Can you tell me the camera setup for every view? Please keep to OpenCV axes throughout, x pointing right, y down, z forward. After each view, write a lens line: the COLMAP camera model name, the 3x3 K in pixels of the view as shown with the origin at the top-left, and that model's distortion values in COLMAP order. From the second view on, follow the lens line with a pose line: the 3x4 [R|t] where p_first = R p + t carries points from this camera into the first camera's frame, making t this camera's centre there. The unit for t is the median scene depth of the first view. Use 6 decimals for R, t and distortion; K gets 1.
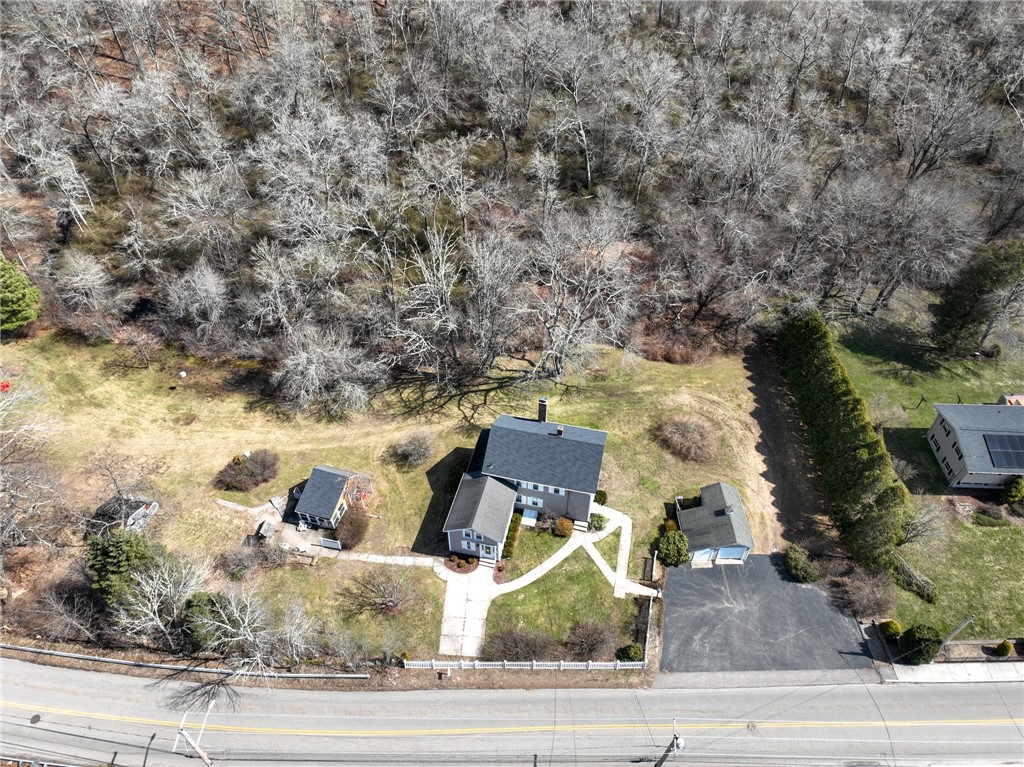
lens RADIAL K [[725.5, 0, 512.0], [0, 725.5, 383.5], [0, 0, 1]] dist [0.006477, 0.003479]
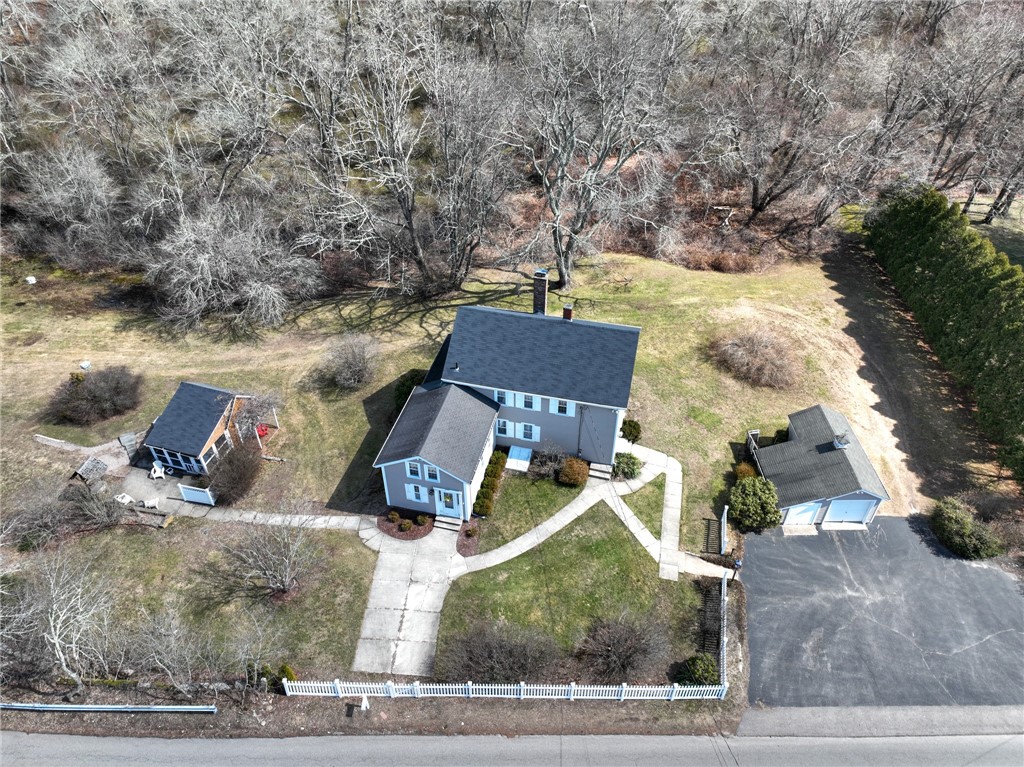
lens RADIAL K [[725.5, 0, 512.0], [0, 725.5, 383.5], [0, 0, 1]] dist [0.006477, 0.003479]
pose [[0.999988, 0.004222, -0.002280, 0.019402], [-0.004373, 0.997473, -0.070917, 0.165749], [0.001975, 0.070926, 0.997480, 0.370424]]
